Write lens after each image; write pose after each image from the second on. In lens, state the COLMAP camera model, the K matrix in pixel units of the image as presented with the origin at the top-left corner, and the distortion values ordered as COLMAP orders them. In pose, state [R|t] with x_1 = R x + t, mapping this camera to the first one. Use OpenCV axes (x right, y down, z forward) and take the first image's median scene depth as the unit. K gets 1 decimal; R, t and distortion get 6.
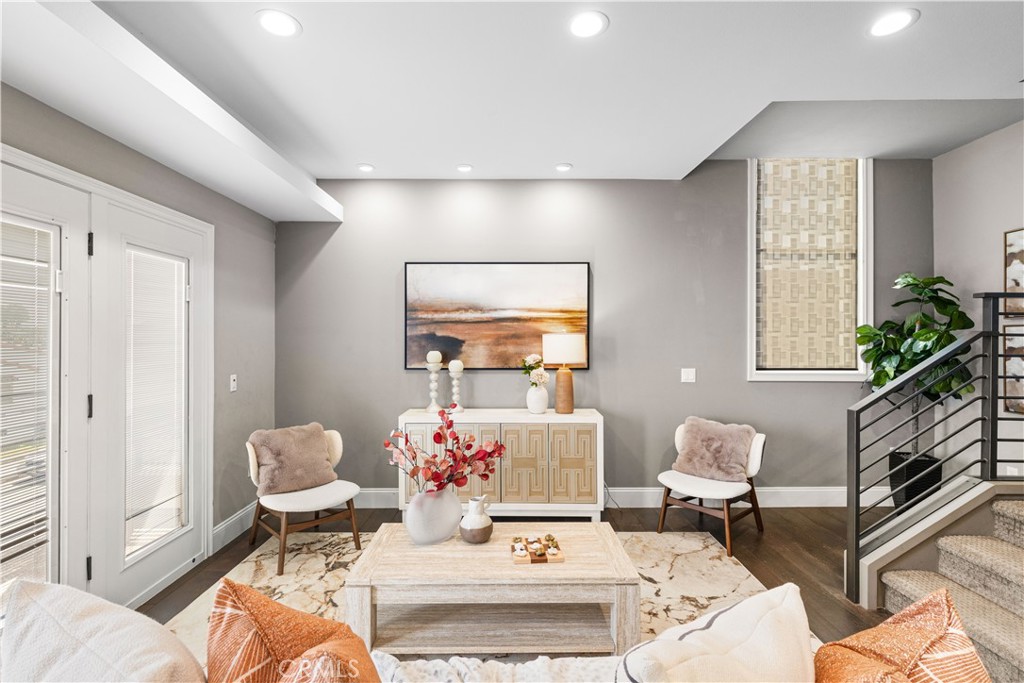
lens RADIAL K [[491.6, 0, 512.5], [0, 491.6, 339.3], [0, 0, 1]] dist [0.000362, 0.000033]
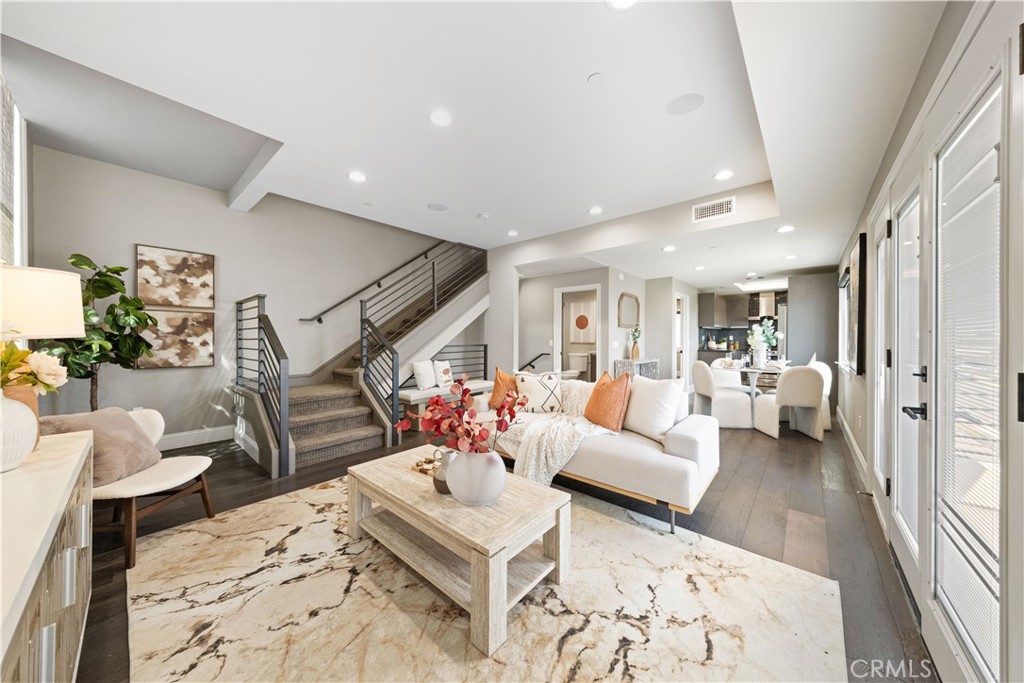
lens RADIAL K [[337.5, 0, 509.8], [0, 337.5, 337.3], [0, 0, 1]] dist [0.000126, 0.000004]
pose [[-0.750220, -0.001832, 0.661186, -0.497651], [-0.000988, 0.999998, 0.001650, 0.054438], [-0.661188, 0.000584, -0.750220, 1.096768]]
